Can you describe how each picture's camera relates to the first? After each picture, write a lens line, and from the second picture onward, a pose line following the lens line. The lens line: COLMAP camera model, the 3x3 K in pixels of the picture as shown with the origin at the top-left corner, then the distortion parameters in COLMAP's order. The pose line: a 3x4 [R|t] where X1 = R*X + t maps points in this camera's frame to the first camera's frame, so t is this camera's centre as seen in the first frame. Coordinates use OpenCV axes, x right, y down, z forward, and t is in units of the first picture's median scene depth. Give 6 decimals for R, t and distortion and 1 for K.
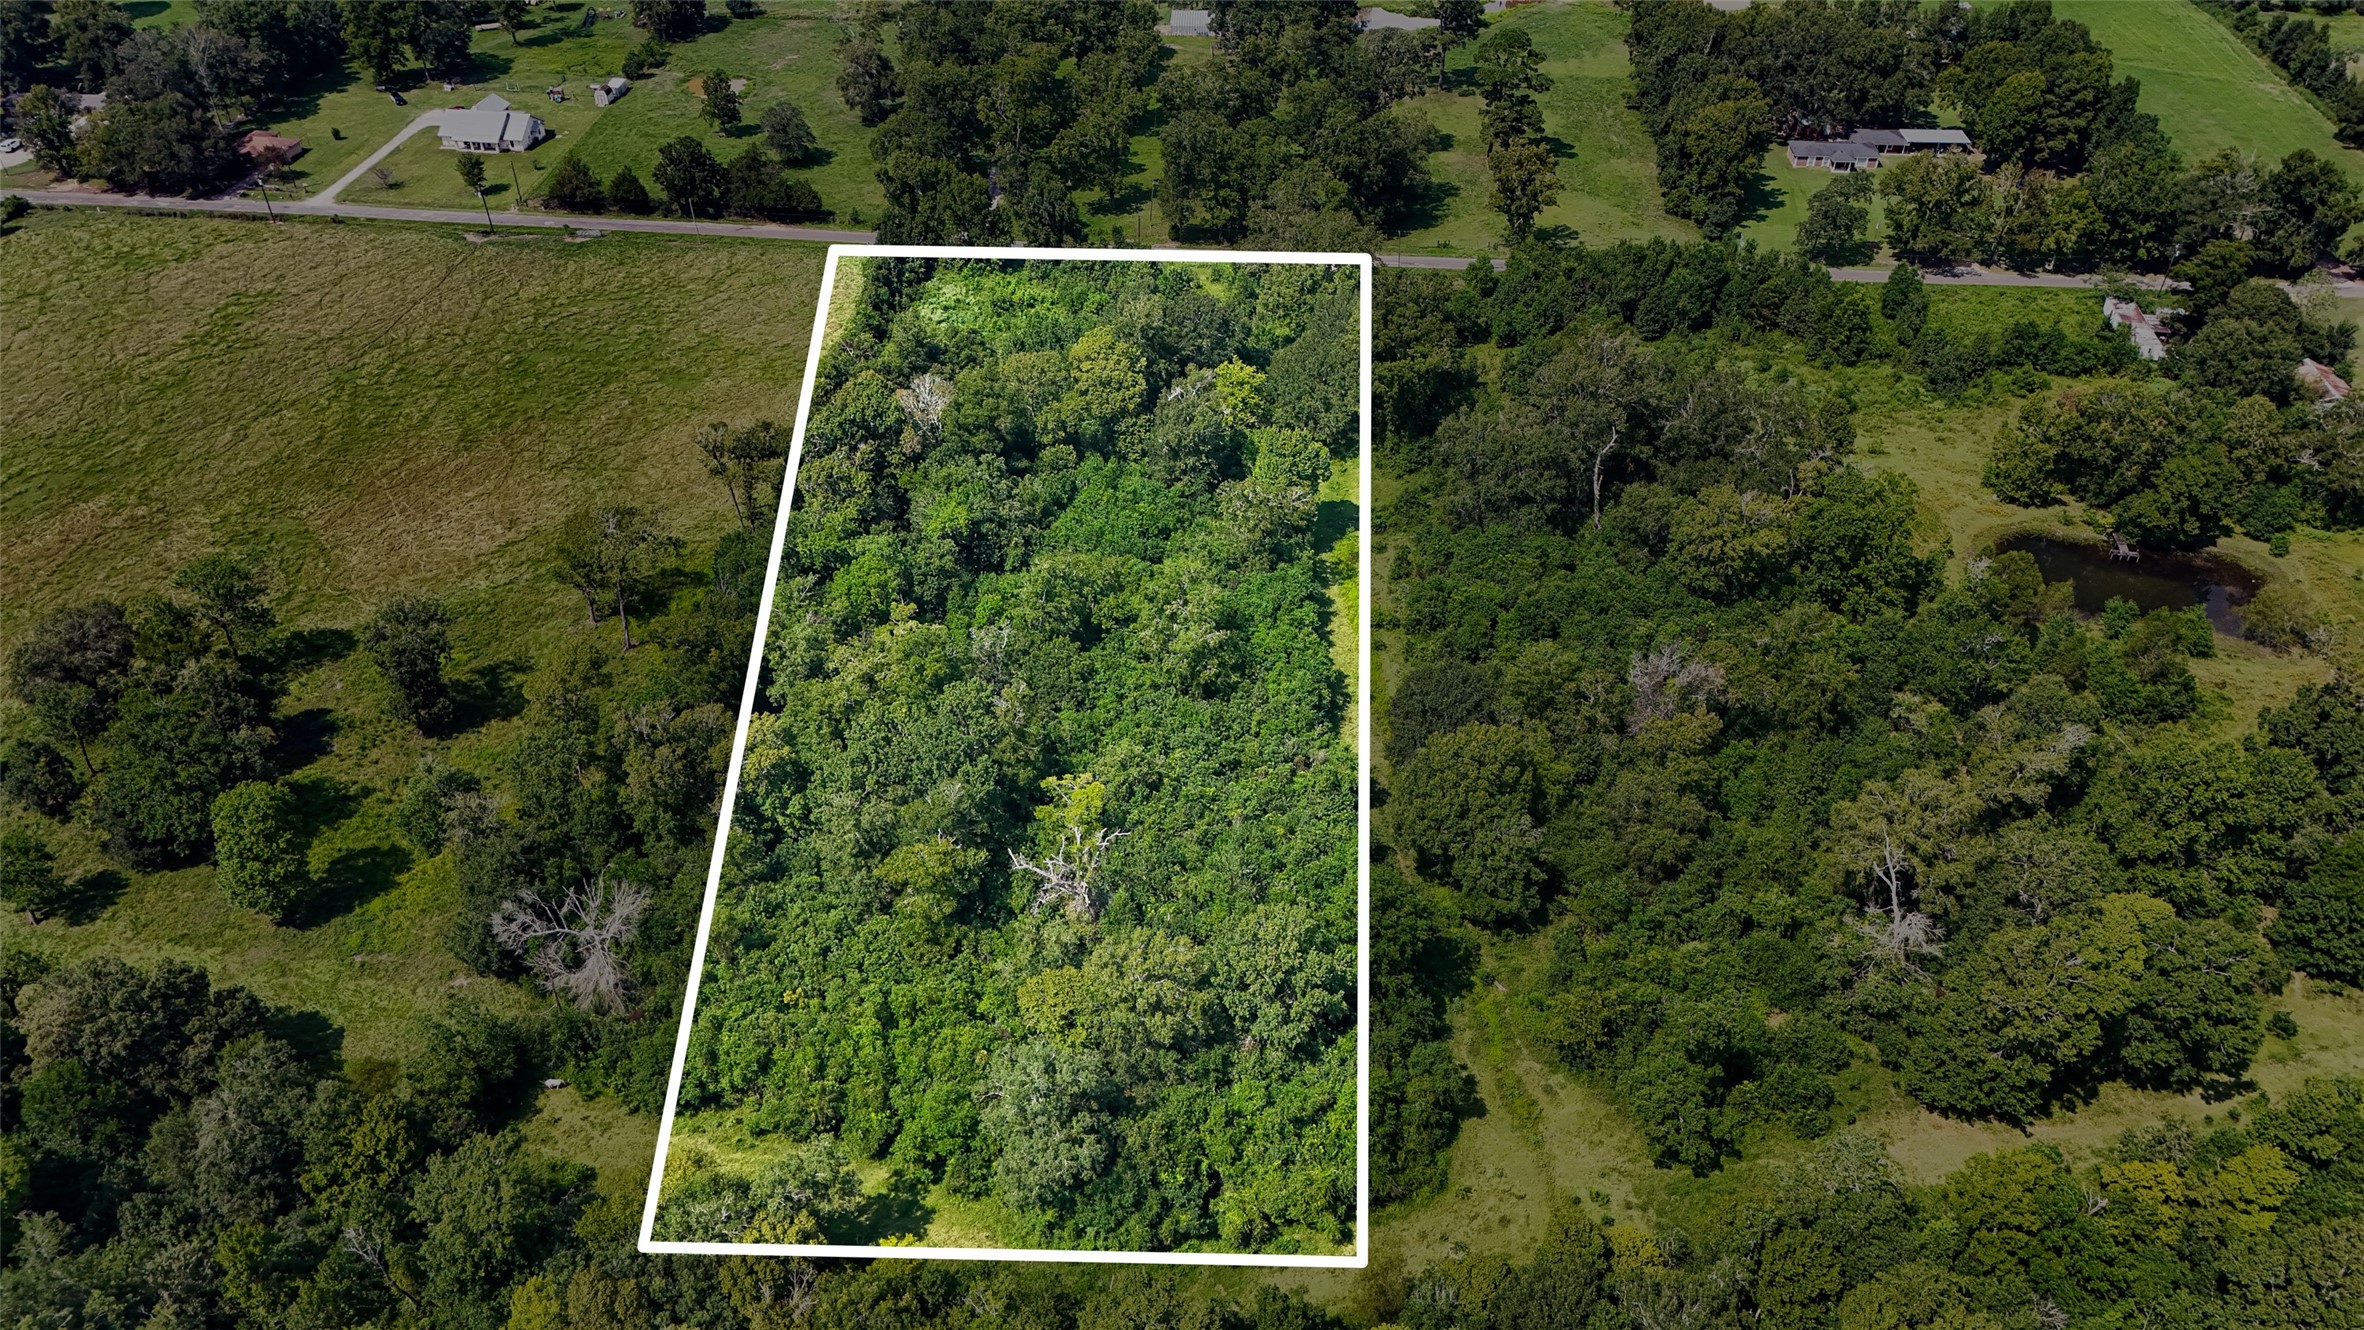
lens RADIAL K [[1722.1, 0, 1192.2], [0, 1722.1, 672.8], [0, 0, 1]] dist [0.028478, -0.014767]
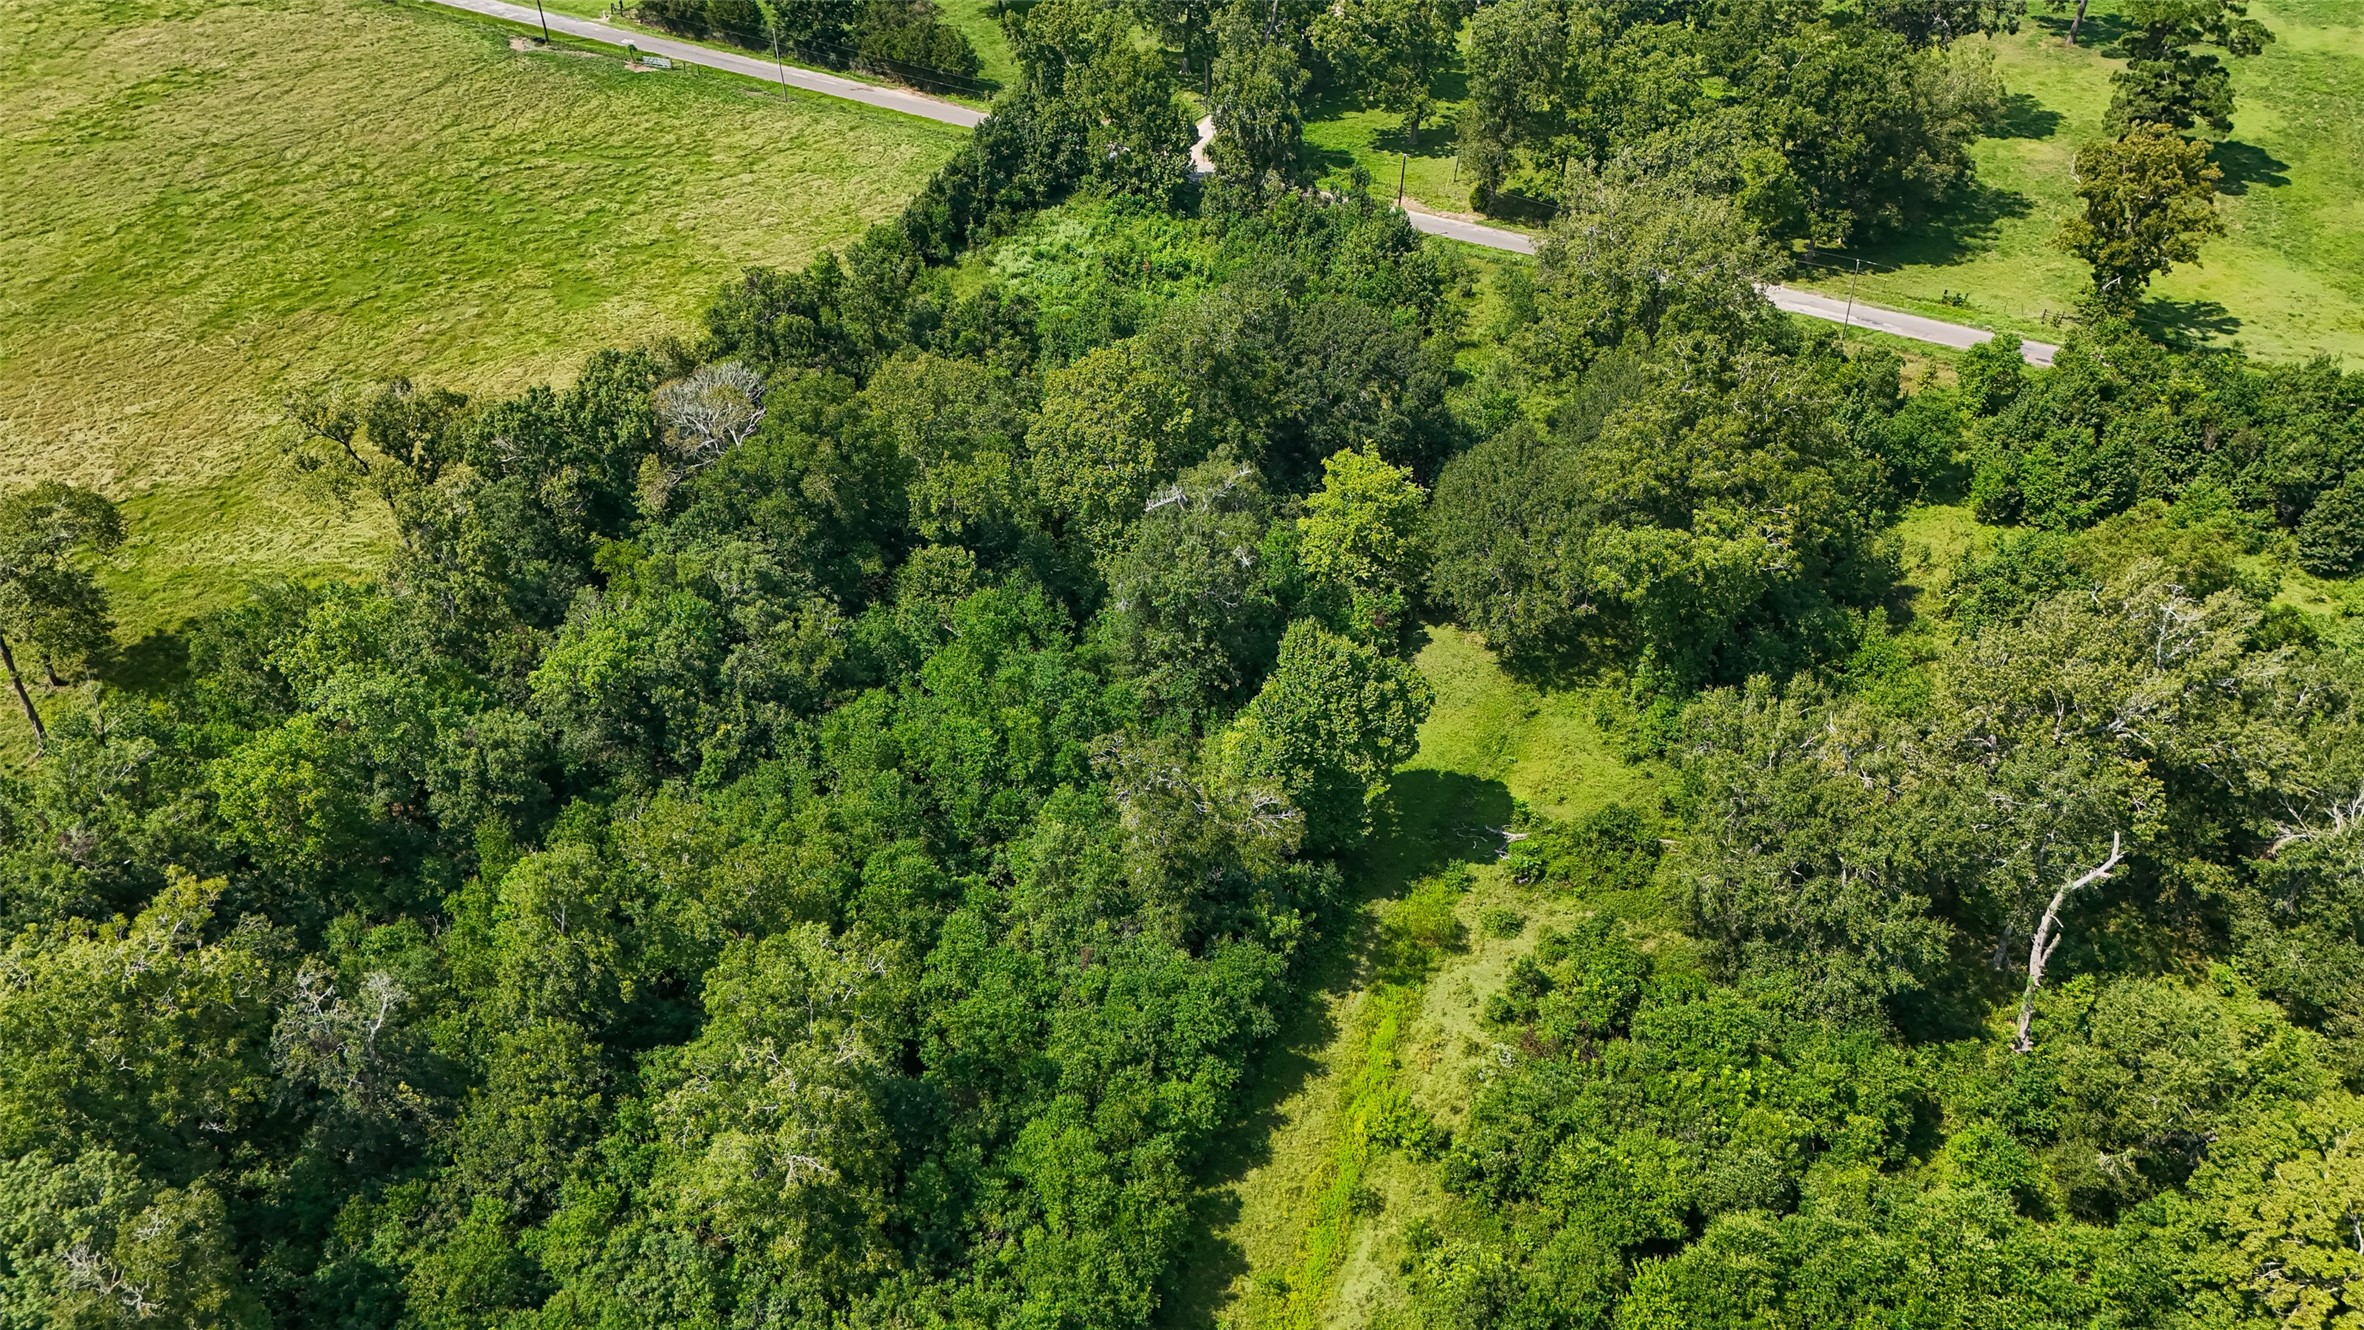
lens RADIAL K [[1722.1, 0, 1196.4], [0, 1722.1, 671.5], [0, 0, 1]] dist [0.028478, -0.014767]
pose [[0.922602, 0.244341, -0.298502, 0.122065], [-0.237646, 0.969551, 0.059123, -0.115214], [0.303859, 0.016391, 0.952576, 0.429633]]
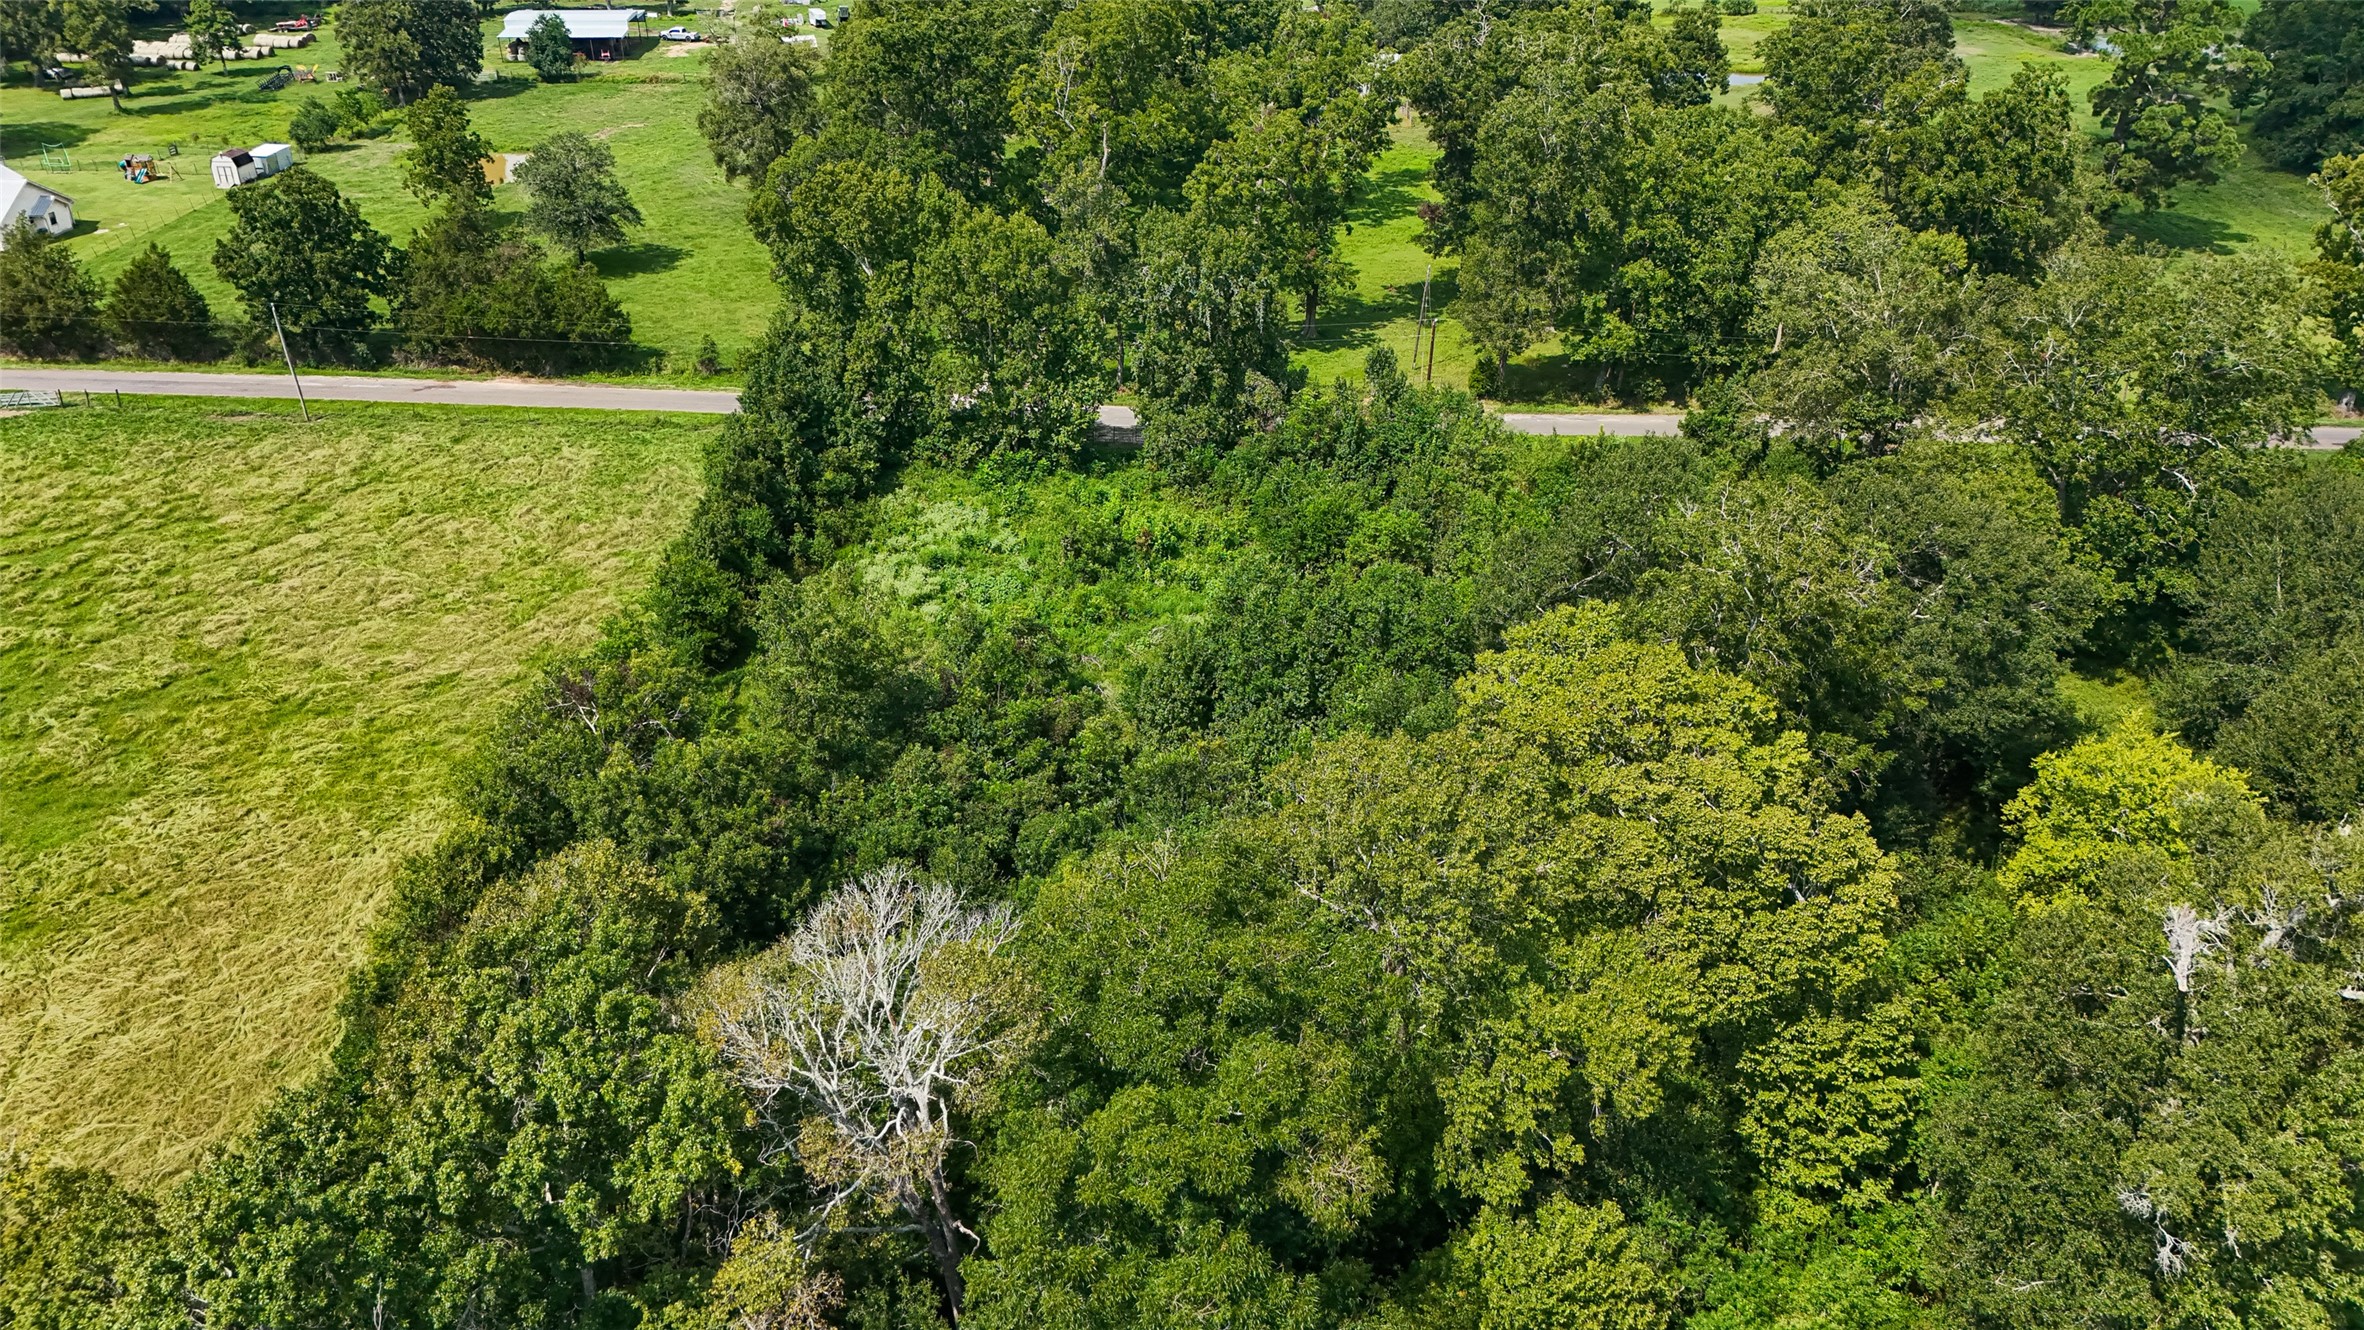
lens RADIAL K [[1722.1, 0, 1182.0], [0, 1722.1, 646.9], [0, 0, 1]] dist [0.028478, -0.014767]
pose [[0.999555, -0.016195, 0.025069, -0.099193], [0.020239, 0.985141, -0.170552, -0.130033], [-0.021934, 0.170983, 0.985030, 0.639062]]
